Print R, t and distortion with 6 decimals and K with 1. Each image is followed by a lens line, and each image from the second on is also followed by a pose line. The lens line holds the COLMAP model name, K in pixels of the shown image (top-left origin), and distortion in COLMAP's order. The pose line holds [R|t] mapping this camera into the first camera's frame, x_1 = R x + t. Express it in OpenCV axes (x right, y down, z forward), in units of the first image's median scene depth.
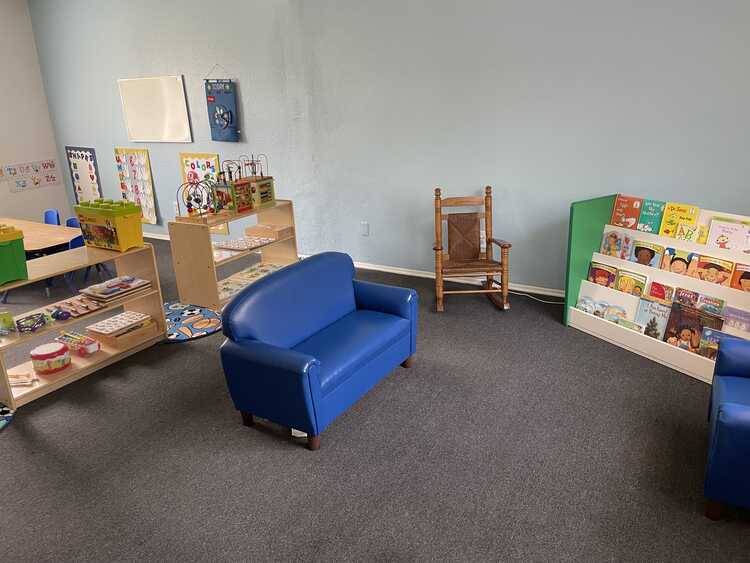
lens RADIAL K [[561.3, 0, 376.1], [0, 561.3, 280.2], [0, 0, 1]] dist [0.073173, -0.085338]
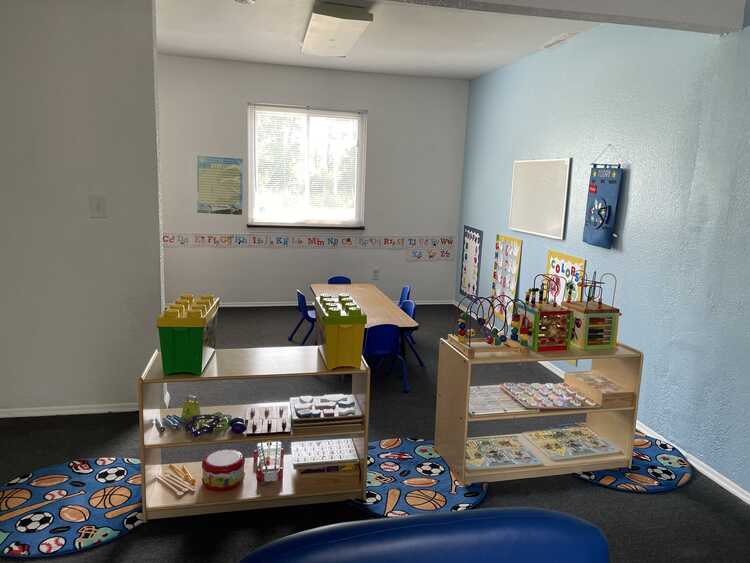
lens RADIAL K [[561.3, 0, 386.9], [0, 561.3, 275.7], [0, 0, 1]] dist [0.073173, -0.085338]
pose [[0.687734, 0.189608, -0.700764, 0.065078], [-0.293463, 0.955516, -0.029469, -0.102325], [0.664004, 0.225915, 0.712784, 0.294883]]
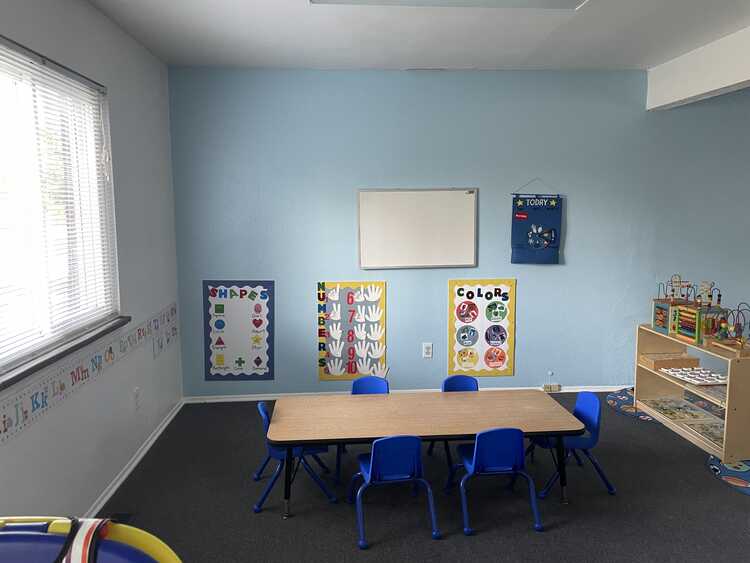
lens RADIAL K [[561.3, 0, 376.2], [0, 561.3, 274.1], [0, 0, 1]] dist [0.073173, -0.085338]
pose [[0.820633, -0.035114, 0.570376, -0.907735], [0.159337, 0.972586, -0.169373, -0.119766], [-0.548793, 0.229875, 0.803731, 0.437380]]
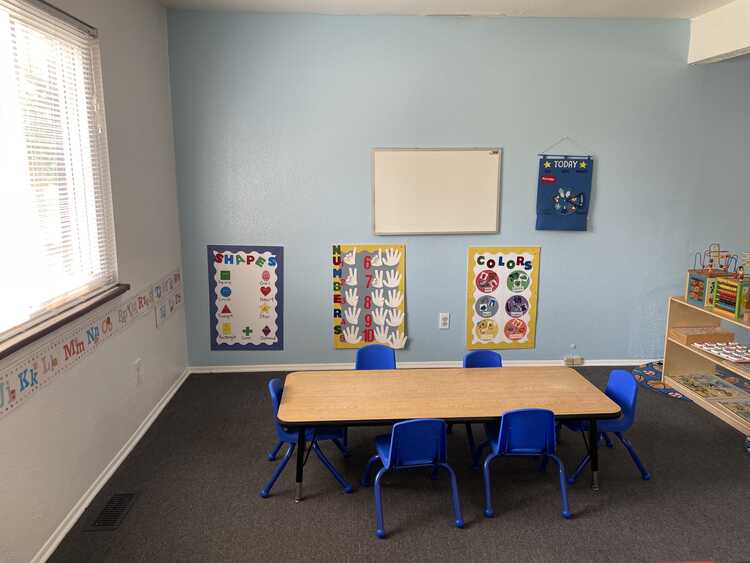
lens RADIAL K [[561.3, 0, 378.6], [0, 561.3, 274.0], [0, 0, 1]] dist [0.073173, -0.085338]
pose [[0.824630, -0.063768, 0.562067, -0.891064], [0.149152, 0.982975, -0.107305, -0.133057], [-0.545655, 0.172320, 0.820101, 0.481105]]
